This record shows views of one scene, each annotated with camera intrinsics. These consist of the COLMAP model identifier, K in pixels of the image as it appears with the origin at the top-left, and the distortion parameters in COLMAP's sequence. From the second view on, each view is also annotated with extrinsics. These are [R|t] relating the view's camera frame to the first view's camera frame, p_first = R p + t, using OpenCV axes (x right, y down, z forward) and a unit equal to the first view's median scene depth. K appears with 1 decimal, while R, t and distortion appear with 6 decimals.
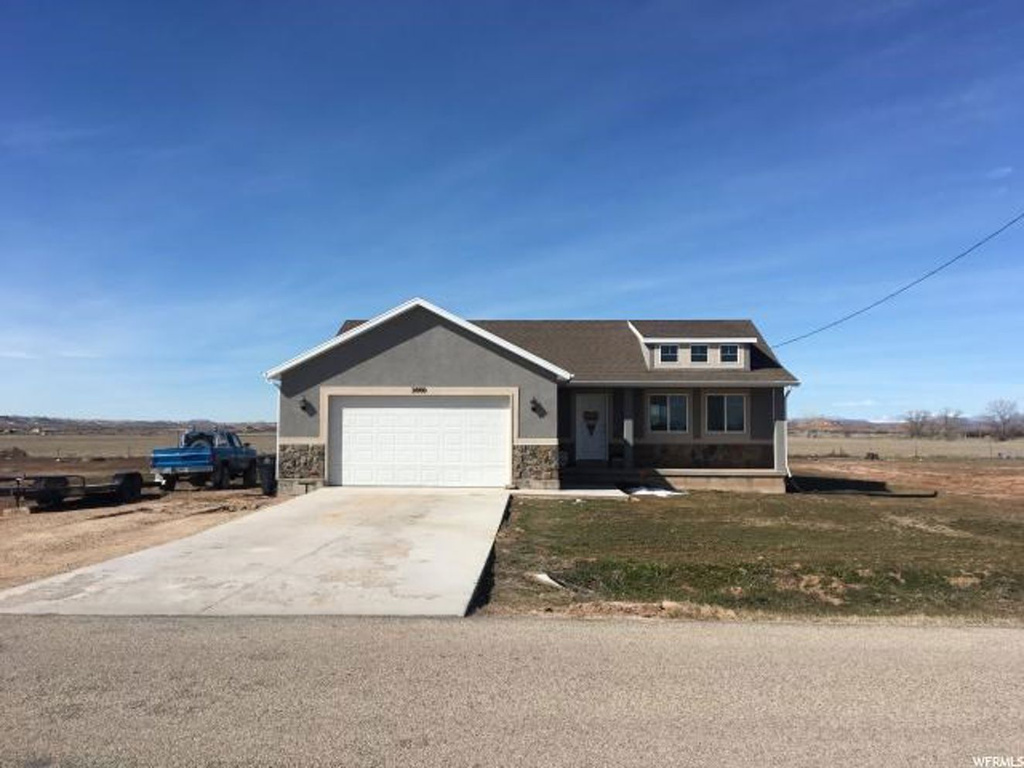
lens RADIAL K [[605.0, 0, 508.5], [0, 605.0, 381.6], [0, 0, 1]] dist [-0.169482, 0.020839]
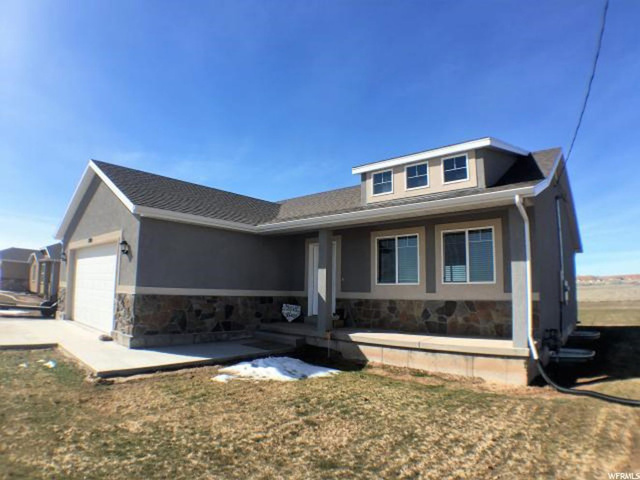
lens RADIAL K [[378.2, 0, 317.8], [0, 378.2, 238.5], [0, 0, 1]] dist [-0.169482, 0.020839]
pose [[0.863268, -0.069513, -0.499936, 0.444166], [0.038519, 0.996656, -0.072065, 0.059173], [0.503274, 0.042955, 0.863059, 0.551926]]
